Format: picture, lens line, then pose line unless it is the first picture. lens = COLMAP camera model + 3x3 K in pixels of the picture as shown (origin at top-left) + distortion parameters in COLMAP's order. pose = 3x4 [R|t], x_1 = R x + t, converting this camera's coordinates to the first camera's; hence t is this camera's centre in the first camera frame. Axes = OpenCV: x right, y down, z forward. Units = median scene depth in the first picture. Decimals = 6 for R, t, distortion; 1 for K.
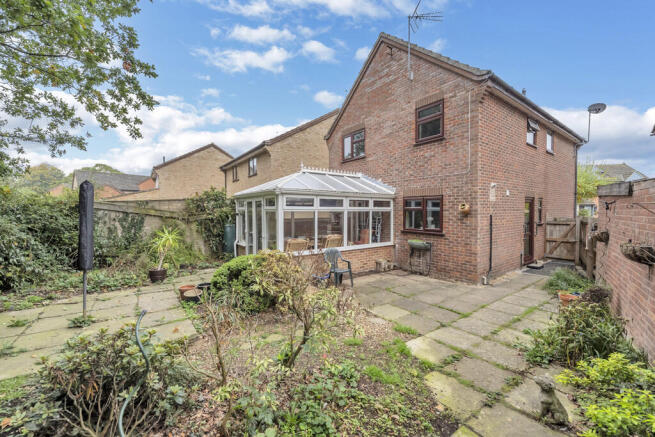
lens RADIAL K [[260.5, 0, 333.6], [0, 260.5, 215.4], [0, 0, 1]] dist [-0.009227, -0.000495]
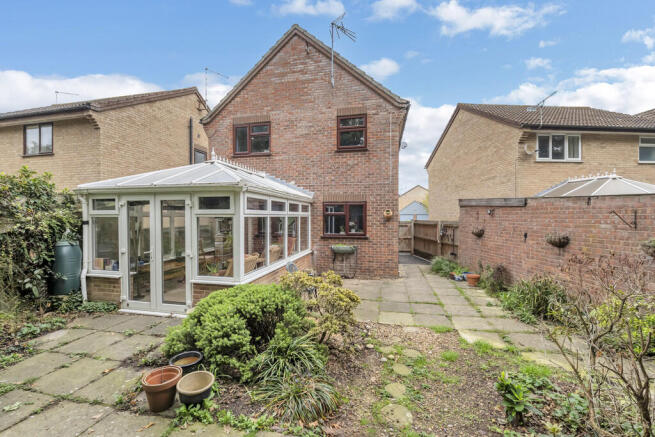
lens RADIAL K [[260.5, 0, 332.2], [0, 260.5, 217.3], [0, 0, 1]] dist [-0.009227, -0.000495]
pose [[0.744845, -0.003408, 0.667229, -0.379993], [0.013004, 0.999871, -0.009409, -0.003312], [-0.667111, 0.015685, 0.744793, 0.260088]]
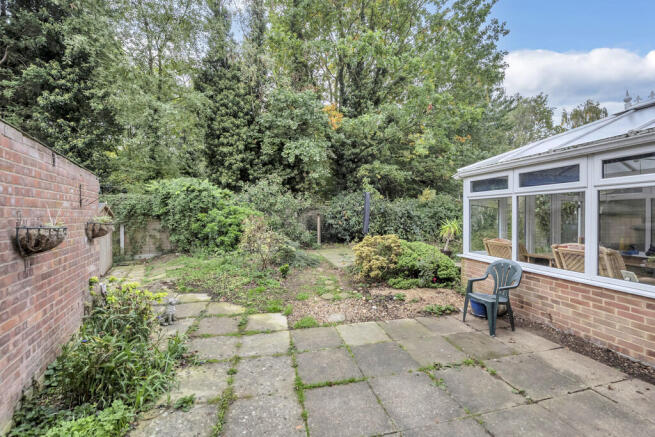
lens RADIAL K [[260.5, 0, 327.2], [0, 260.5, 219.3], [0, 0, 1]] dist [-0.009227, -0.000495]
pose [[-0.391497, 0.019553, -0.919972, 0.554822], [-0.005795, 0.999702, 0.023714, 0.025827], [0.920161, 0.014616, -0.391267, 0.727882]]
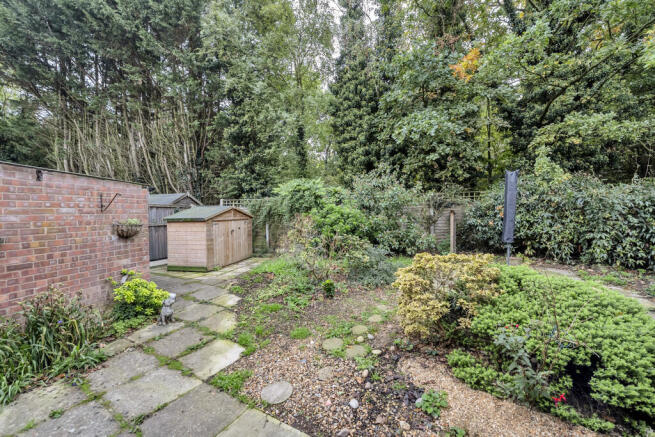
lens RADIAL K [[260.5, 0, 326.5], [0, 260.5, 215.3], [0, 0, 1]] dist [-0.009227, -0.000495]
pose [[-0.917686, 0.020669, -0.396769, 0.156239], [0.016048, 0.999759, 0.014963, 0.025396], [0.396982, 0.007364, -0.917797, 0.836986]]
